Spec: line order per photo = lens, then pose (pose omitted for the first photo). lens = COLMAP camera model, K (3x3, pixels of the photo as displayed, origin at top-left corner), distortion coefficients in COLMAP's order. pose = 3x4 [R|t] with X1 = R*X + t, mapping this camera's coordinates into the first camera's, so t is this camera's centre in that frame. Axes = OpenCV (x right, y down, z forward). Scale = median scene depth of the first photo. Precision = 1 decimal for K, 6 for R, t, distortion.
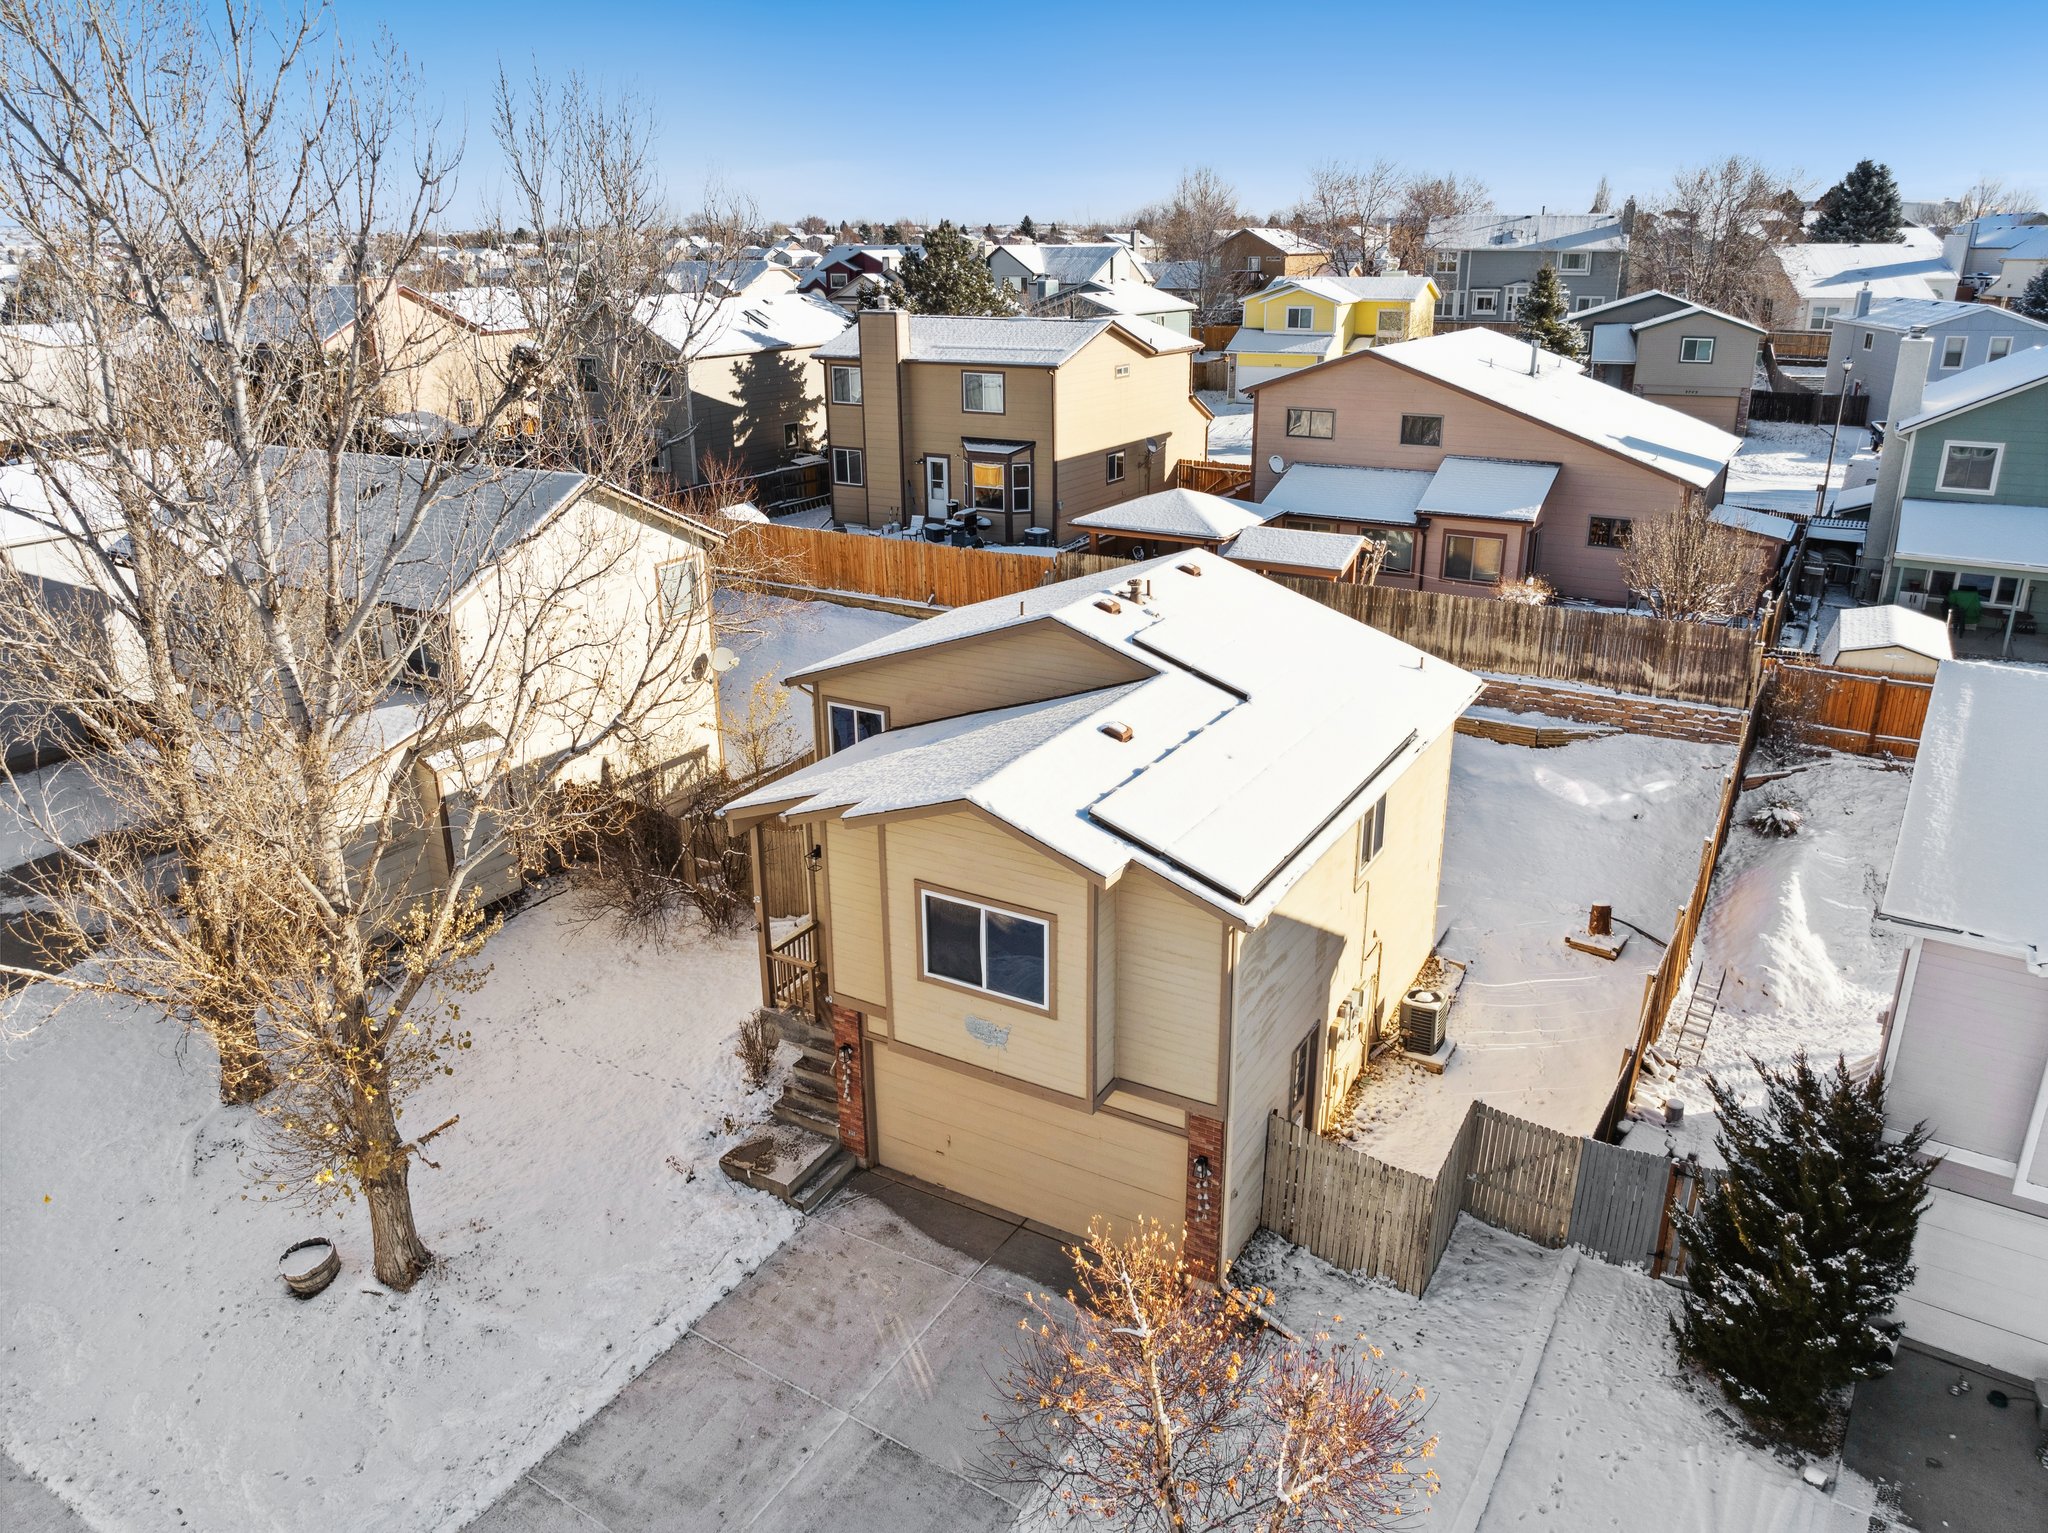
lens RADIAL K [[1472.8, 0, 1024.0], [0, 1472.8, 766.5], [0, 0, 1]] dist [-0.038550, -0.003387]
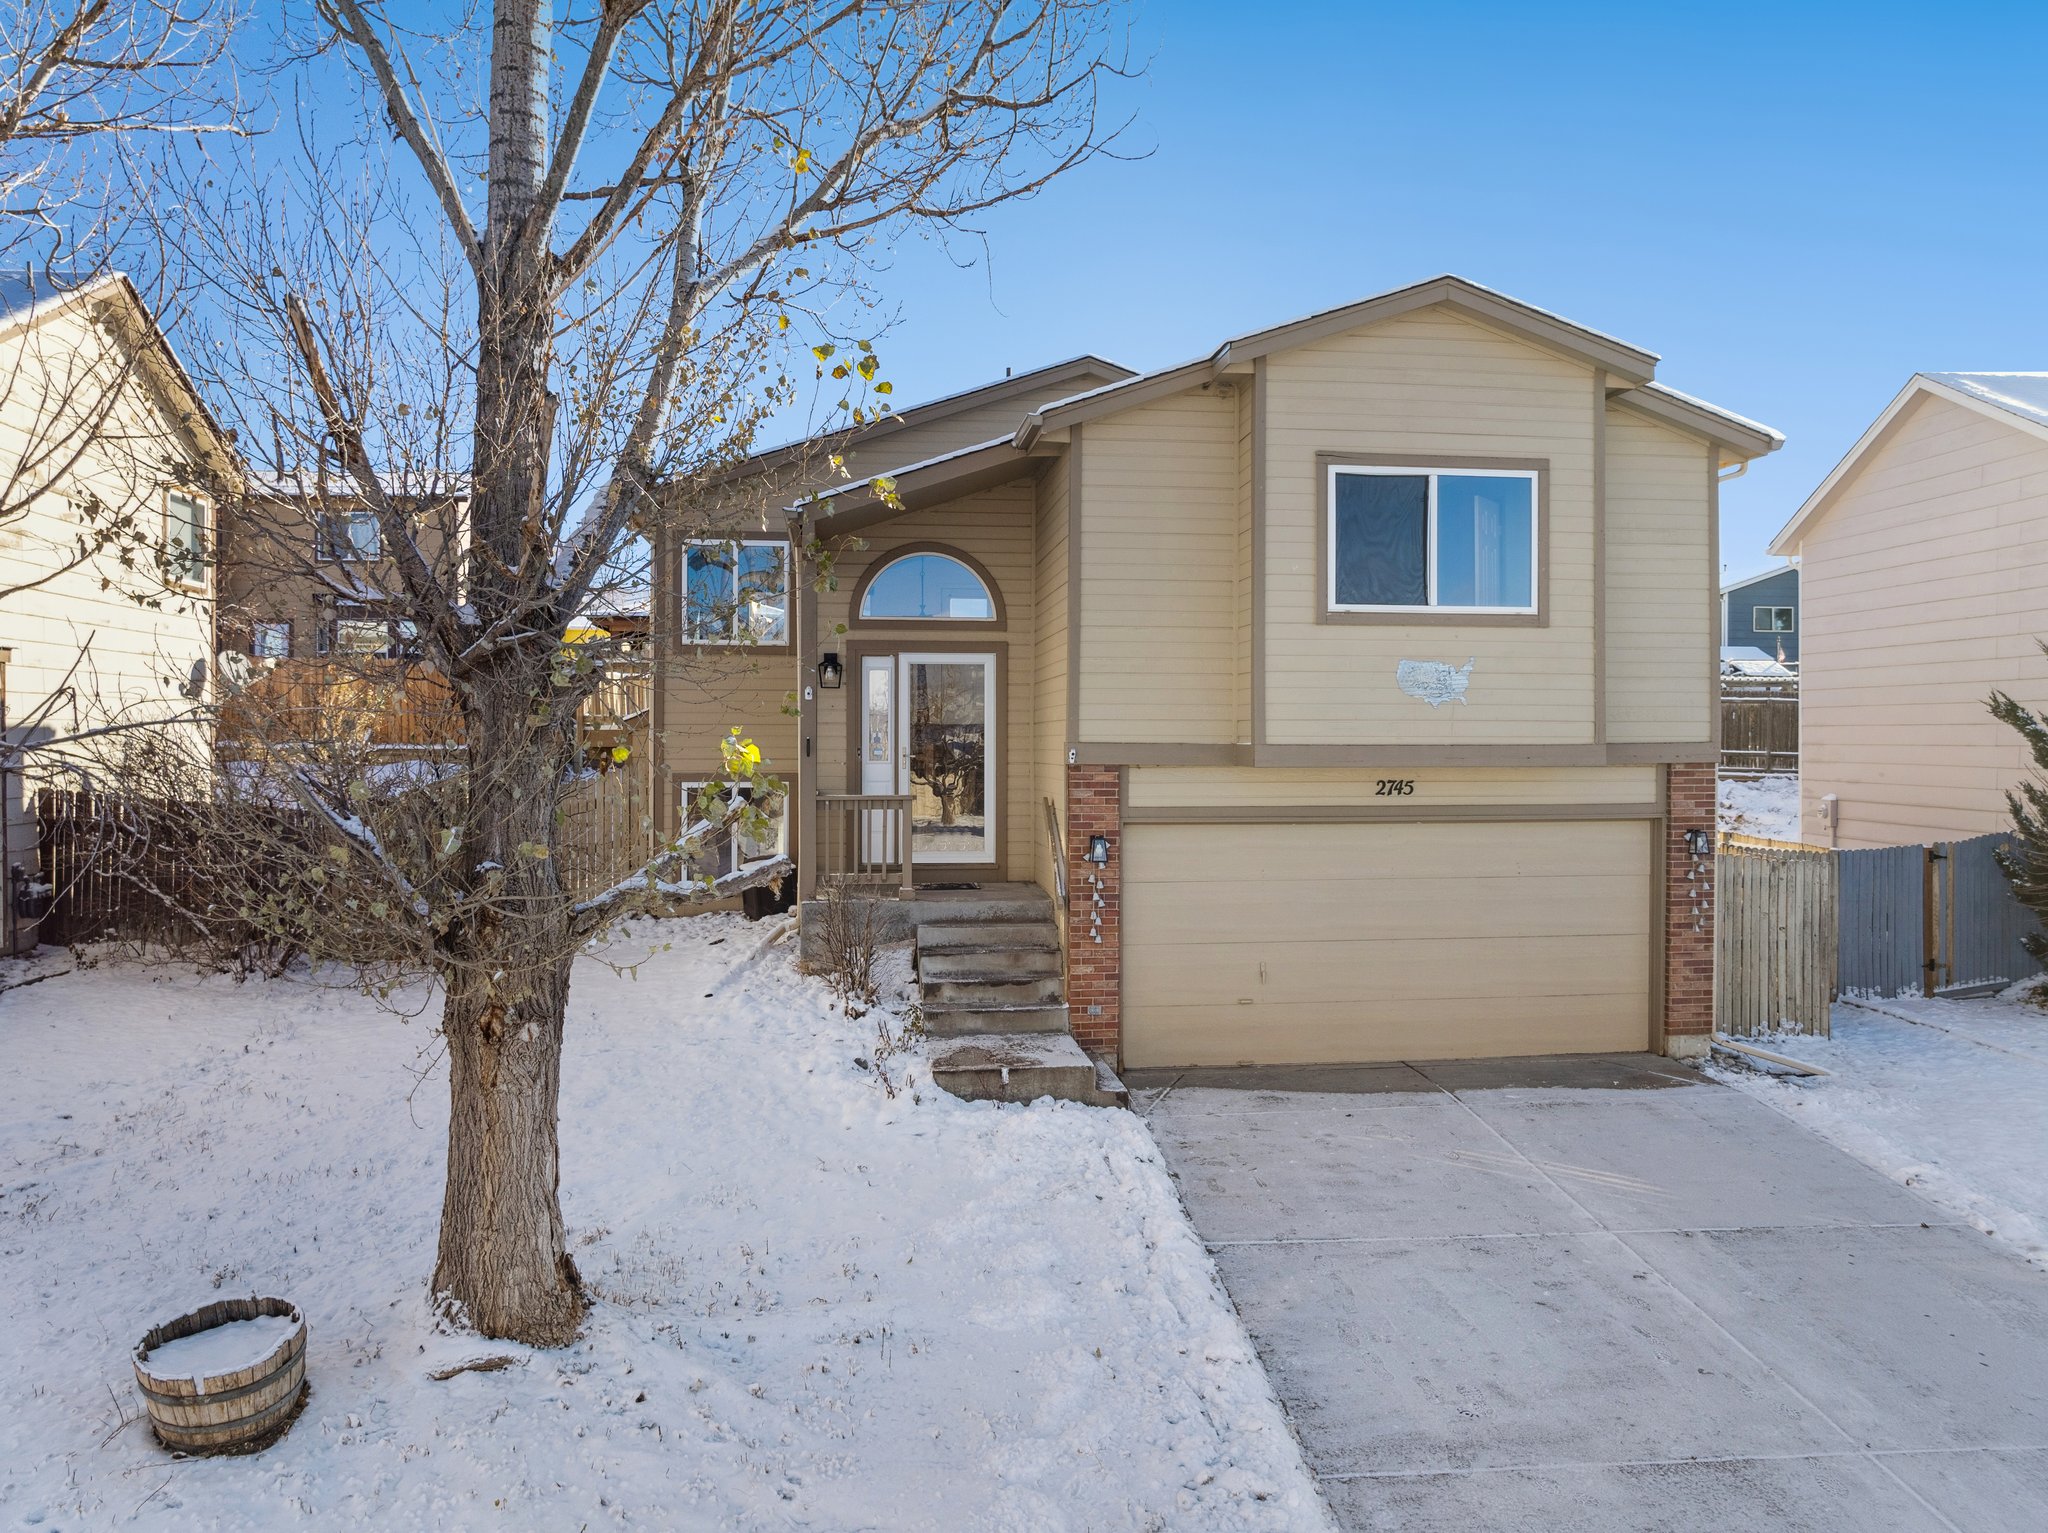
lens RADIAL K [[1518.2, 0, 1024.0], [0, 1518.2, 766.5], [0, 0, 1]] dist [-0.003314, -0.082422]
pose [[0.790032, -0.001422, 0.613064, -0.575055], [0.203717, 0.943782, -0.260334, 0.347874], [-0.578229, 0.330564, 0.745908, 0.592602]]
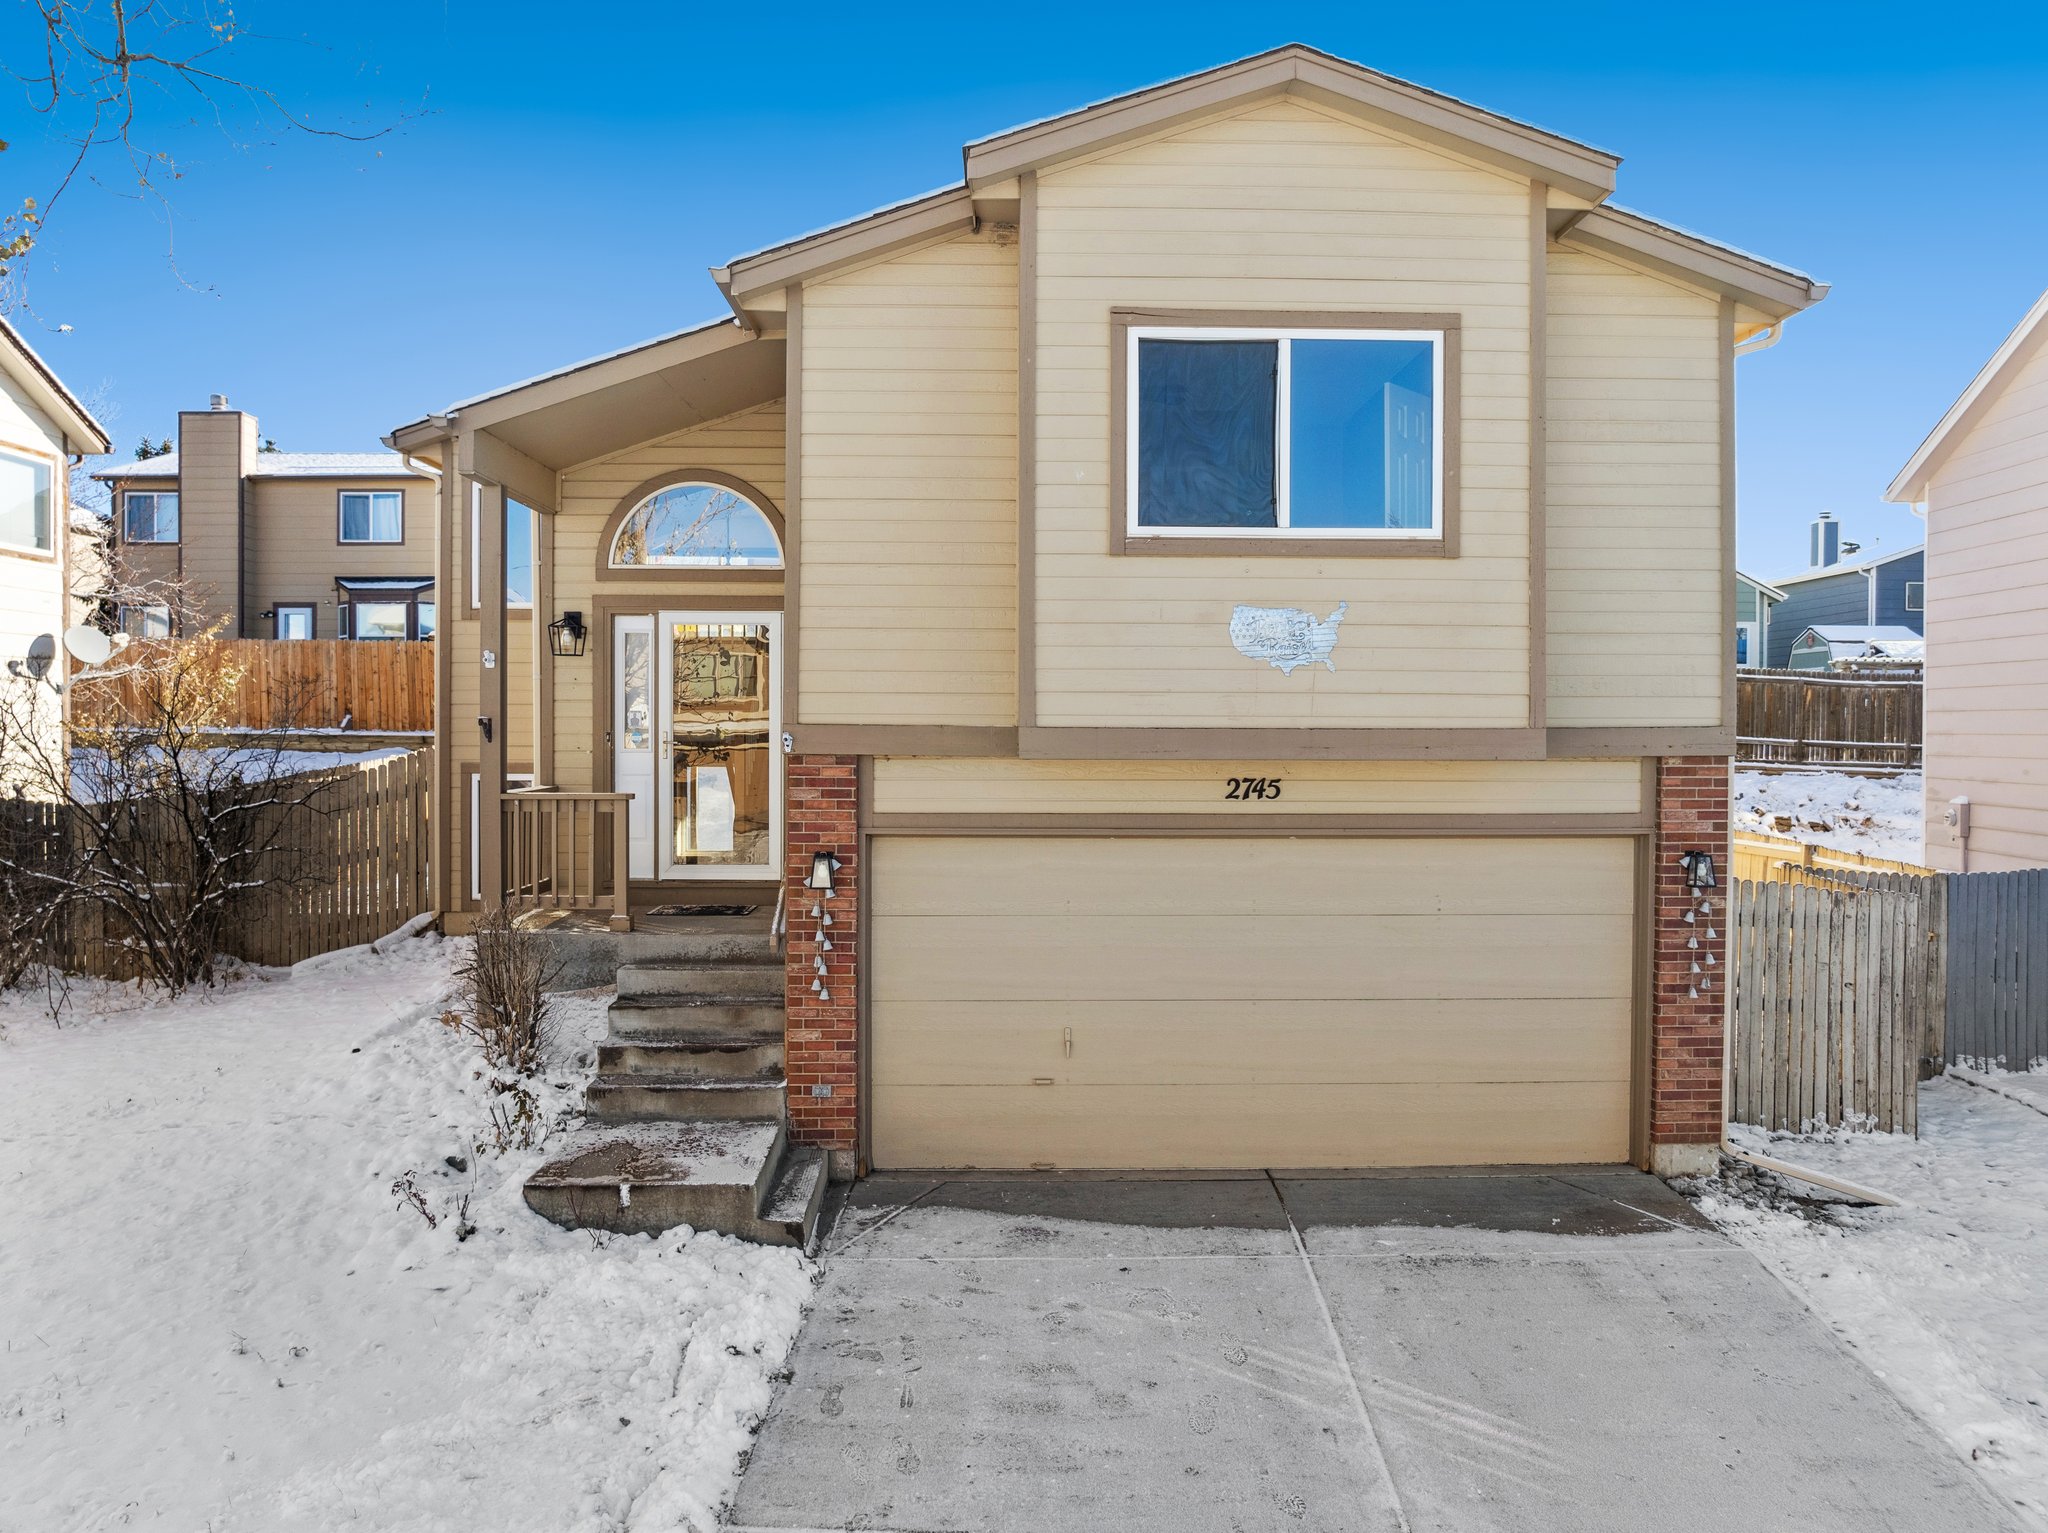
lens RADIAL K [[1472.8, 0, 1024.0], [0, 1472.8, 766.5], [0, 0, 1]] dist [-0.038550, -0.003387]
pose [[0.854281, -0.001001, 0.519810, -0.325222], [0.168478, 0.946550, -0.275061, 0.322978], [-0.491750, 0.322556, 0.808789, 0.662935]]
